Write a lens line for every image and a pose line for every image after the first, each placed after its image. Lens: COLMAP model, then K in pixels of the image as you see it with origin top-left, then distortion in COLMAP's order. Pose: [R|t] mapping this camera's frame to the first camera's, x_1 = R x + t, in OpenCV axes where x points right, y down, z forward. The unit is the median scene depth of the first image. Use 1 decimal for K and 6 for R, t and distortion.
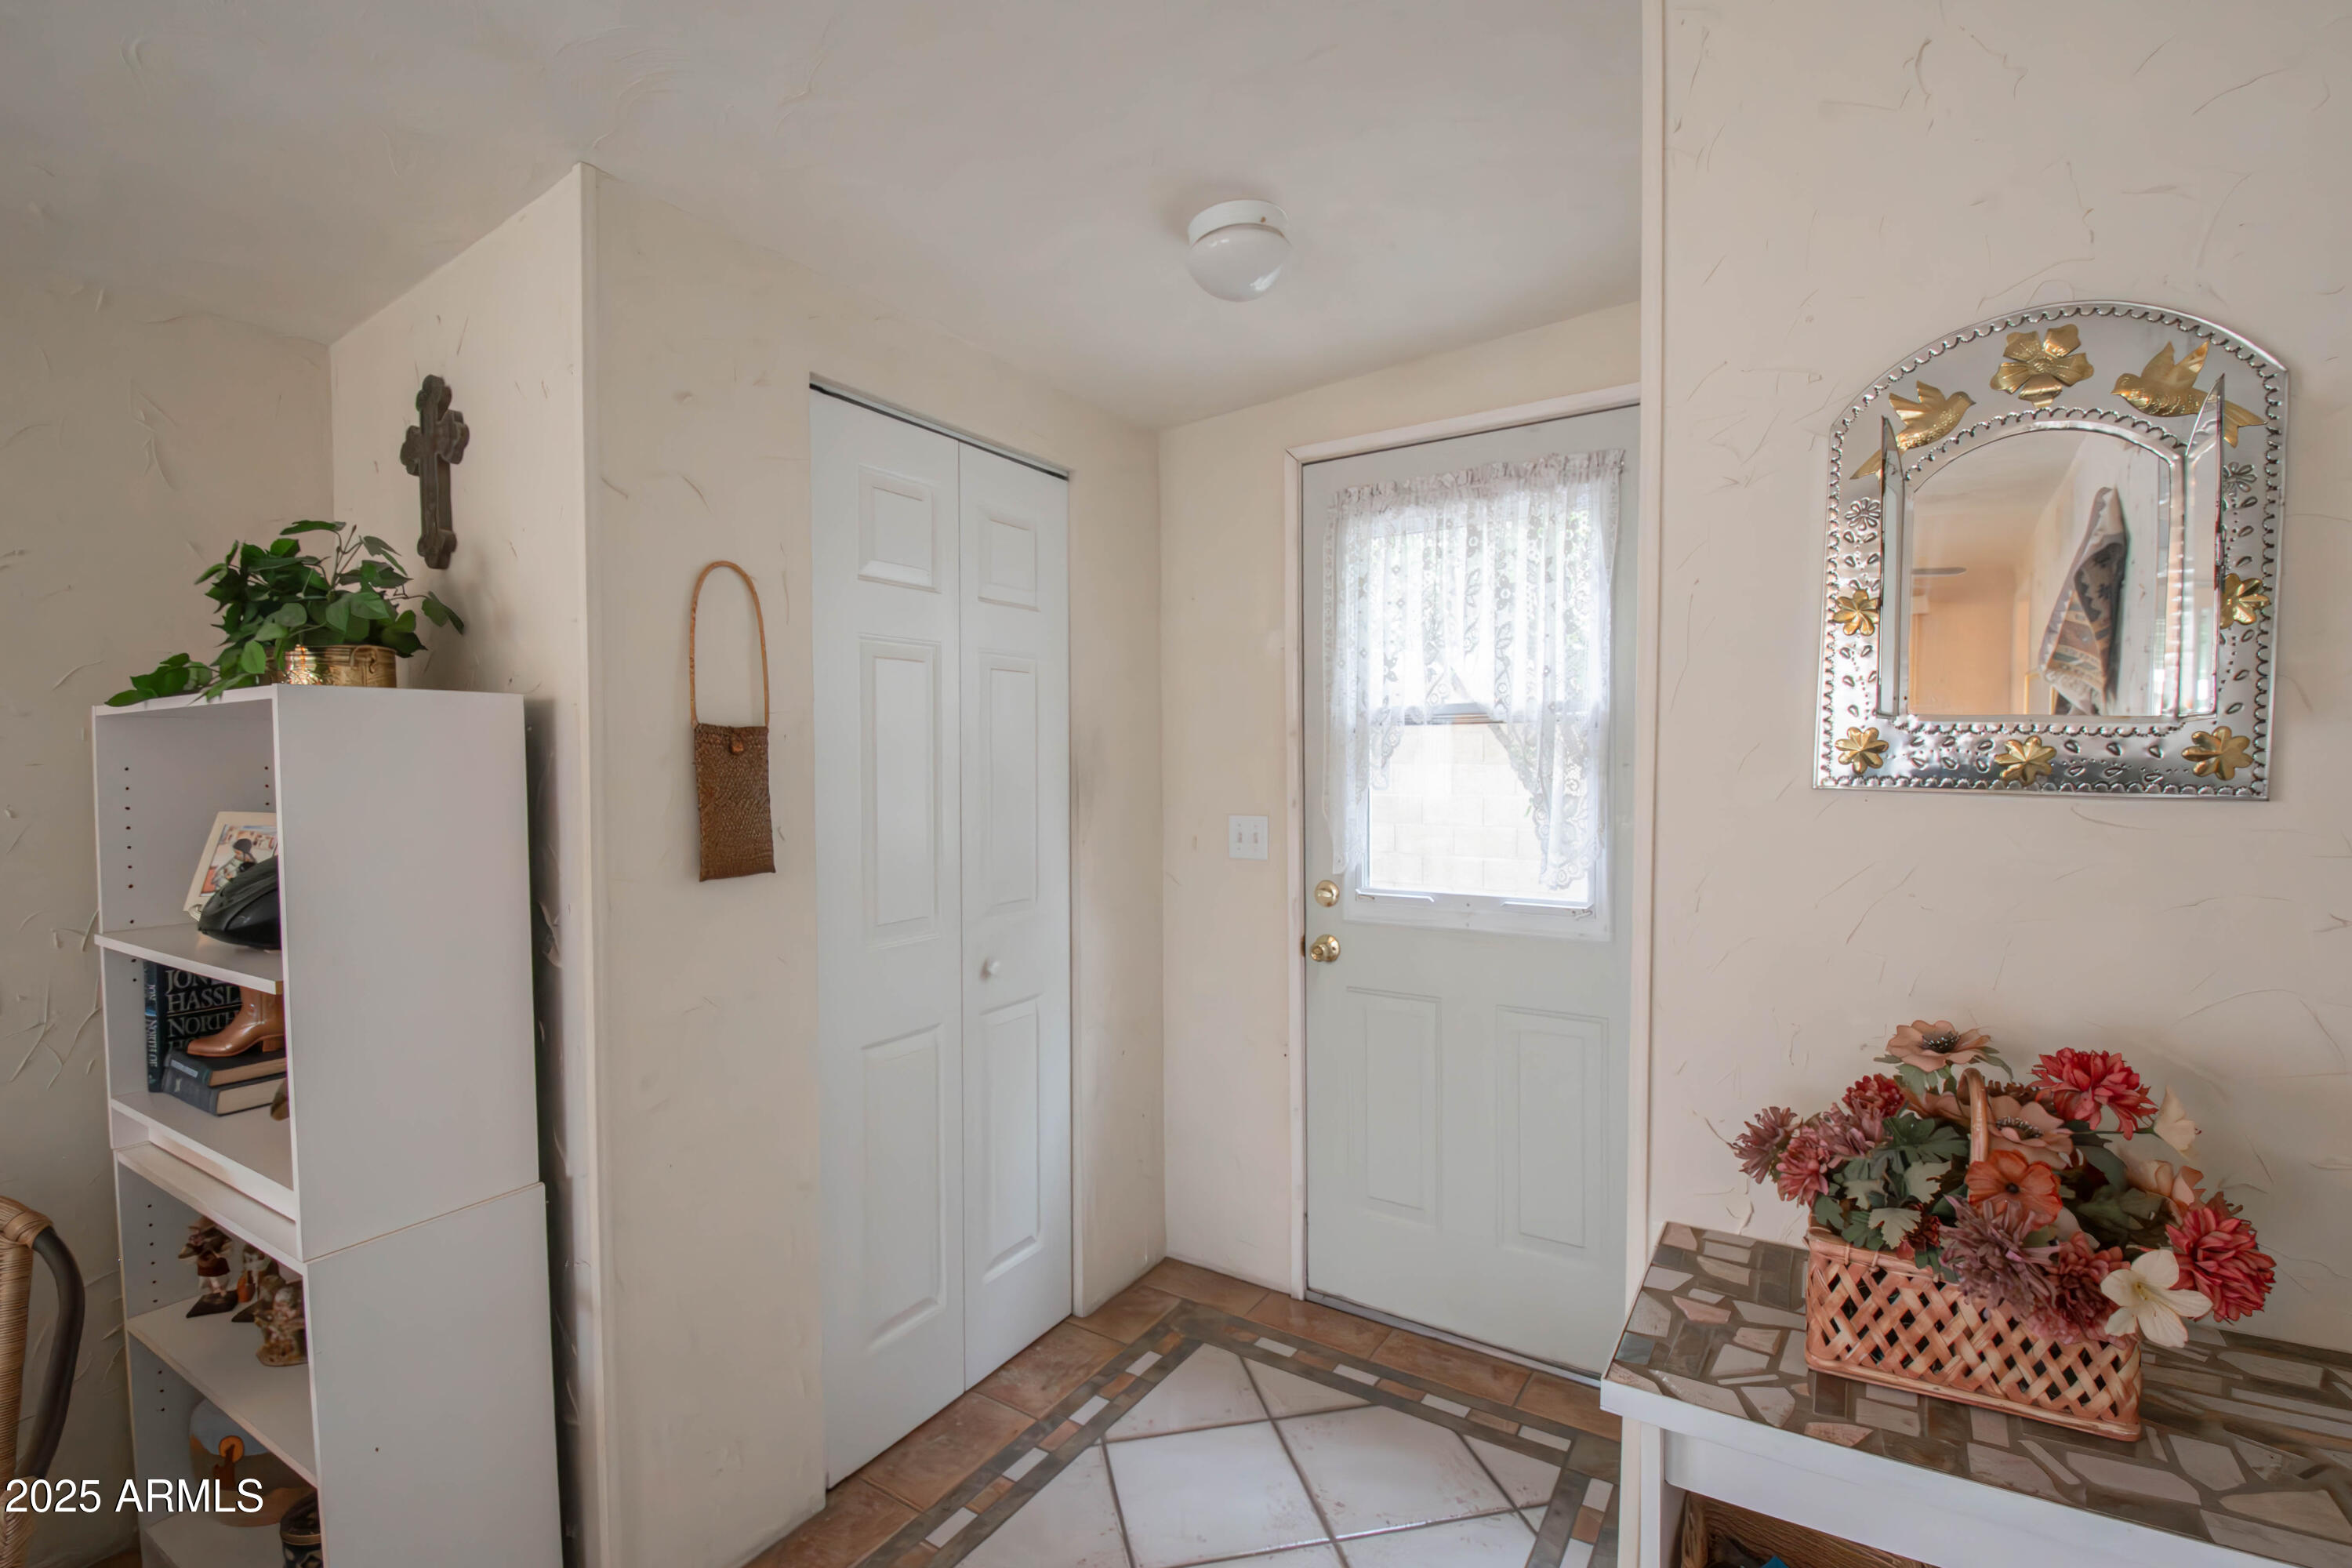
lens RADIAL K [[1056.7, 0, 1156.8], [0, 1056.7, 785.5], [0, 0, 1]] dist [0.004754, -0.015683]
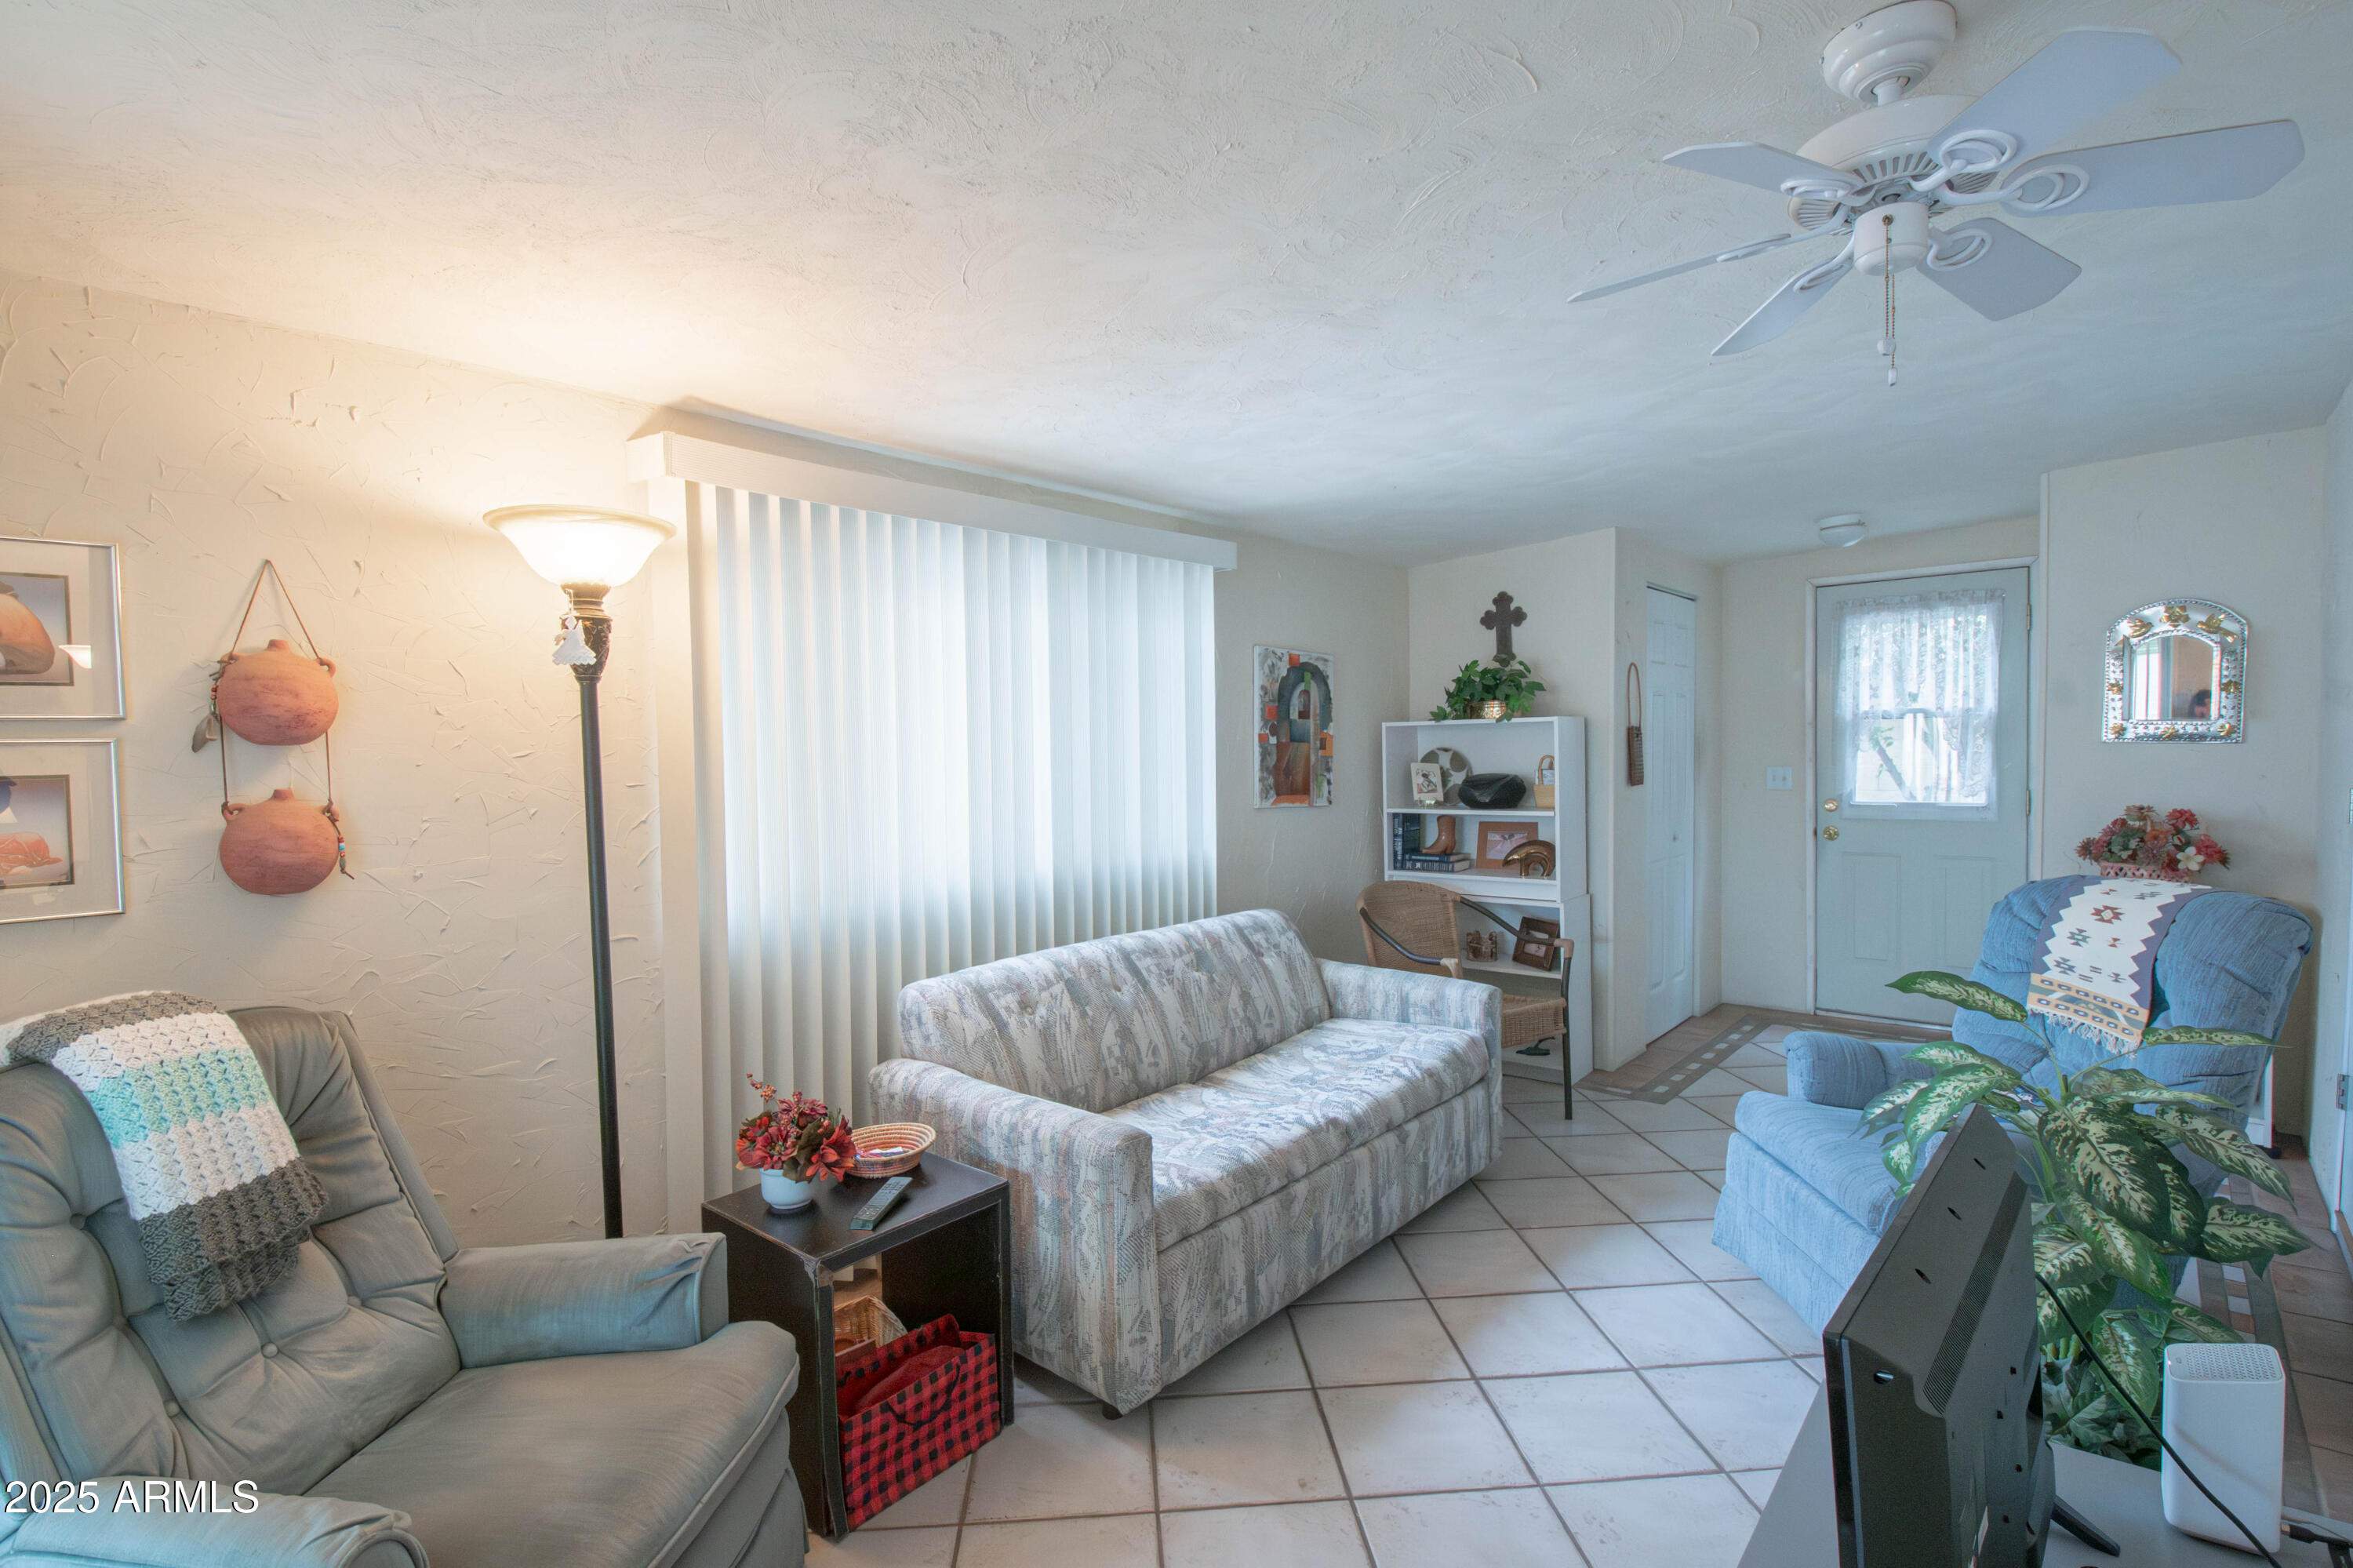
lens RADIAL K [[1097.8, 0, 1175.3], [0, 1097.8, 780.4], [0, 0, 1]] dist [0.015516, -0.019089]
pose [[0.988491, -0.007970, -0.151068, -0.850361], [0.009164, 0.999932, 0.007209, 0.035348], [0.151000, -0.008510, 0.988497, -1.399913]]
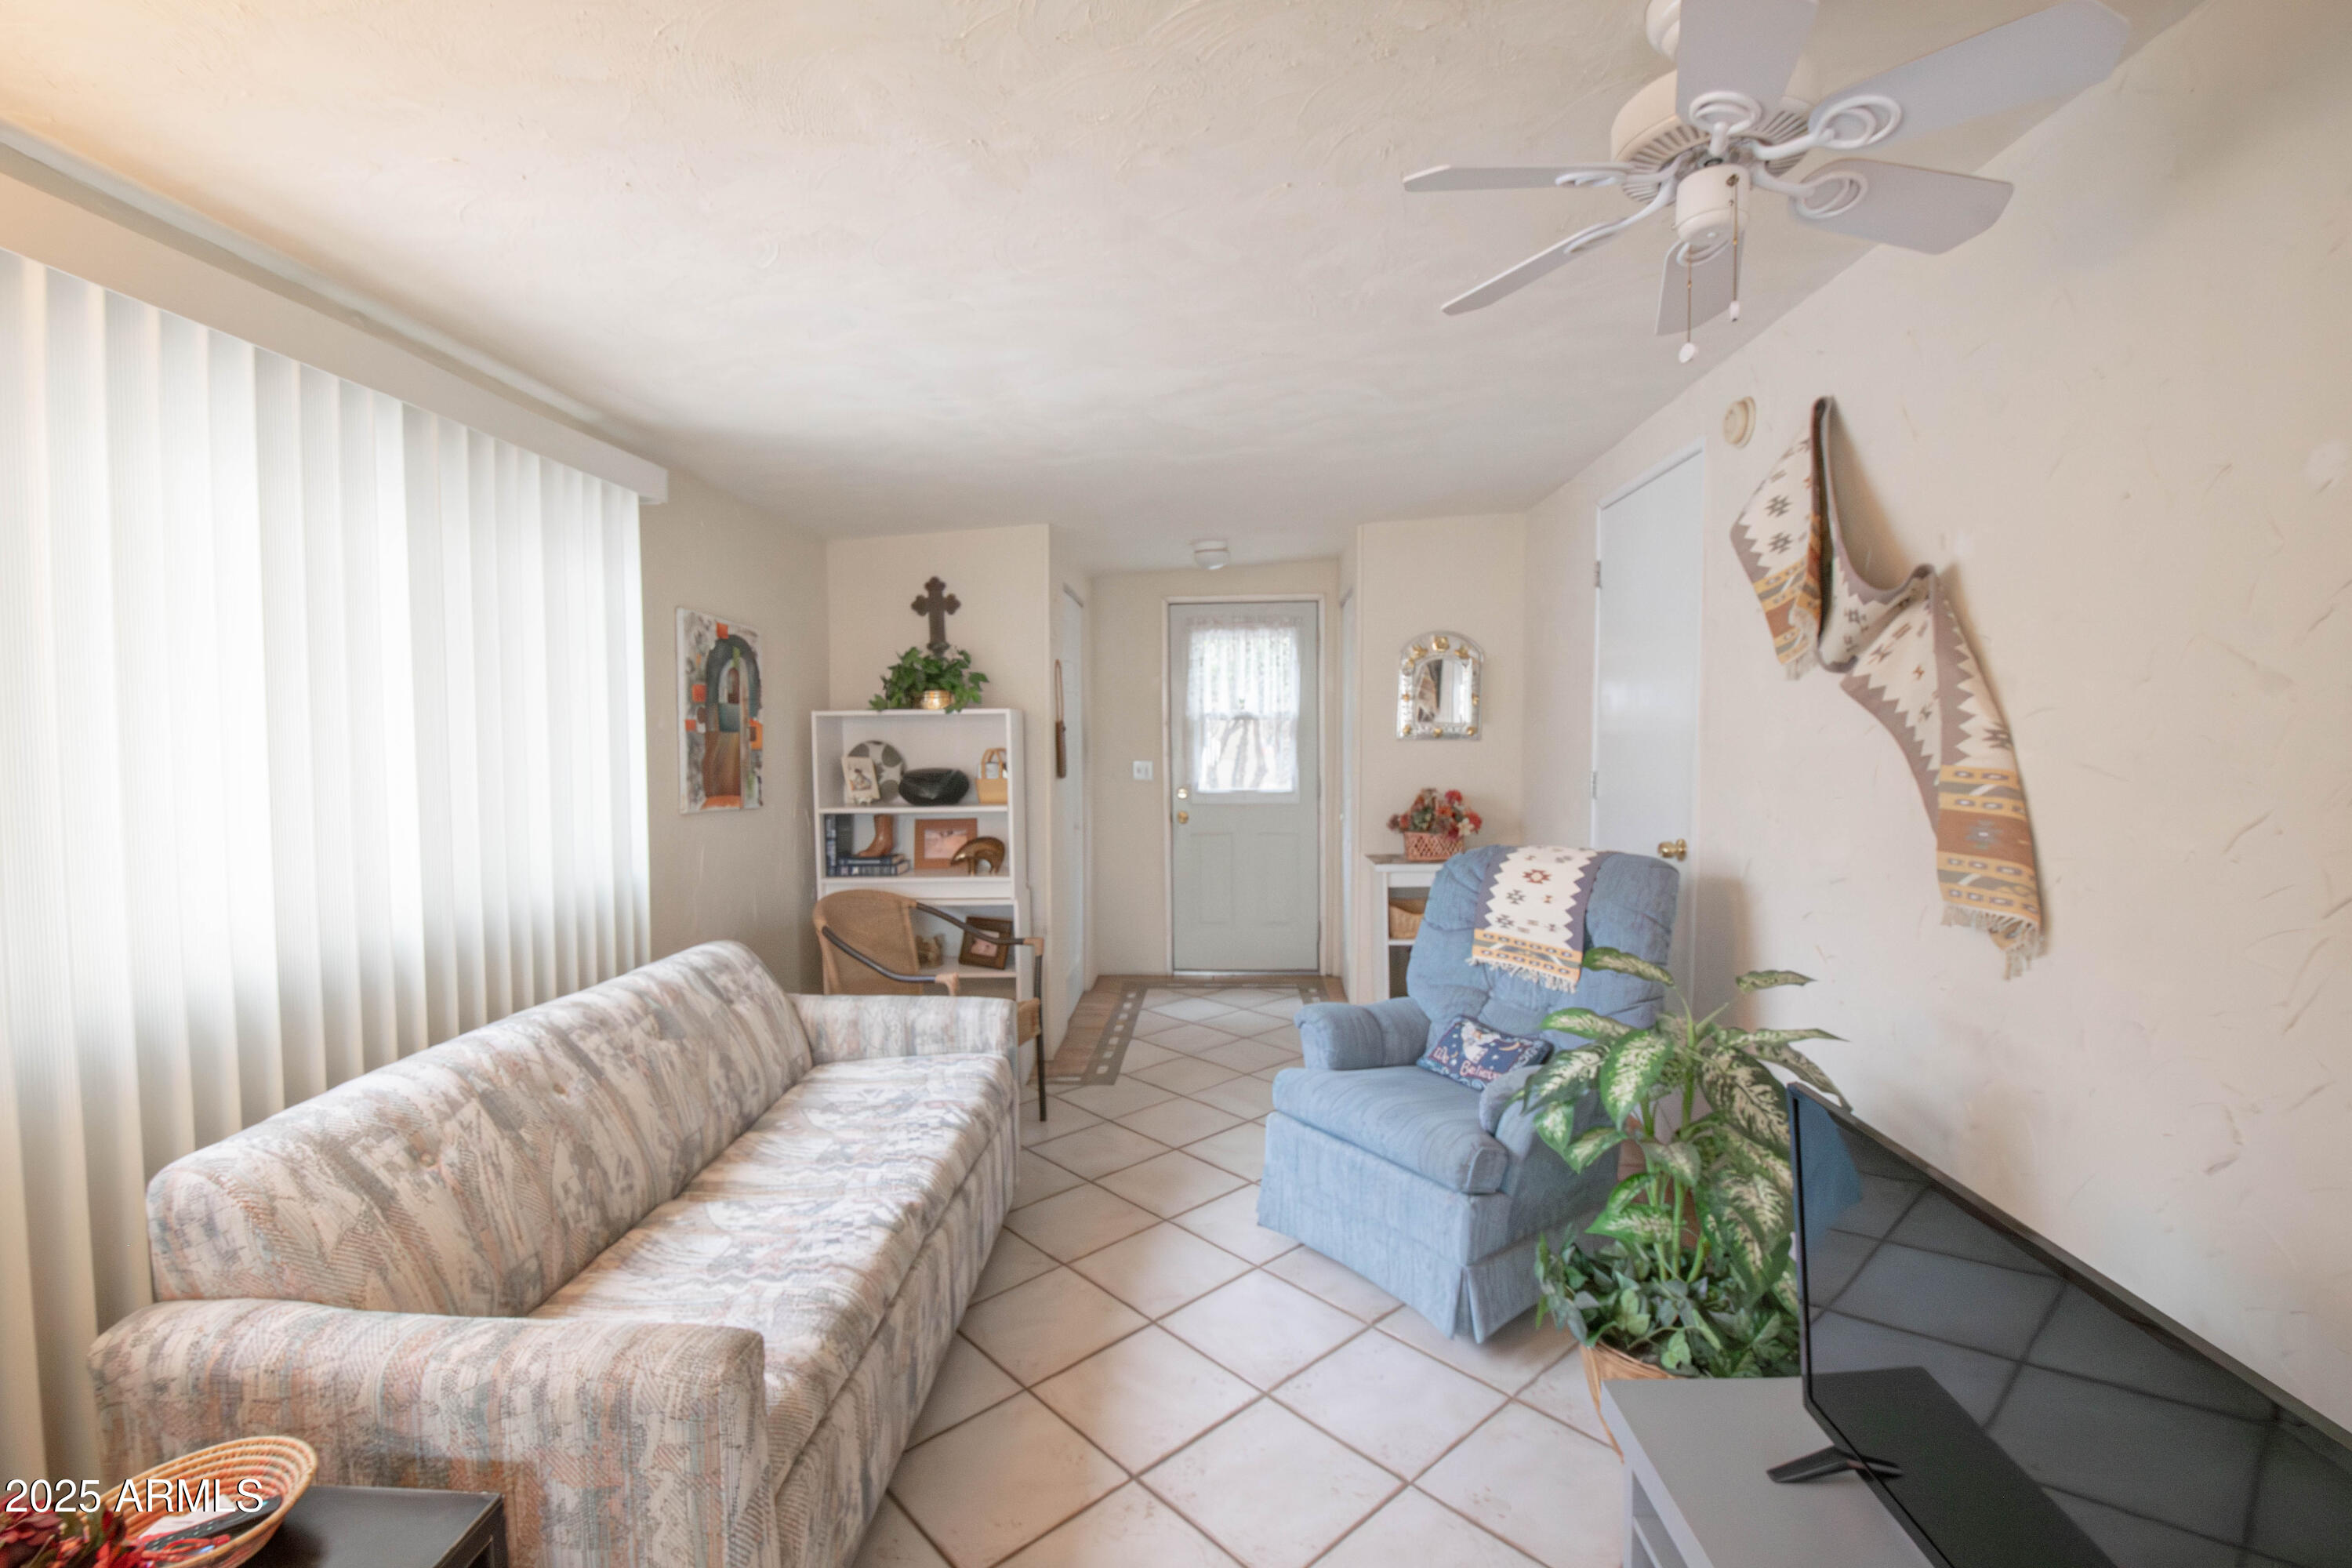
lens RADIAL K [[1022.6, 0, 1161.2], [0, 1022.6, 787.2], [0, 0, 1]] dist [0.014104, -0.024302]
pose [[0.875461, -0.026719, 0.482550, -1.091950], [0.016470, 0.999540, 0.025466, 0.036936], [-0.483008, -0.014347, 0.875498, -1.058273]]
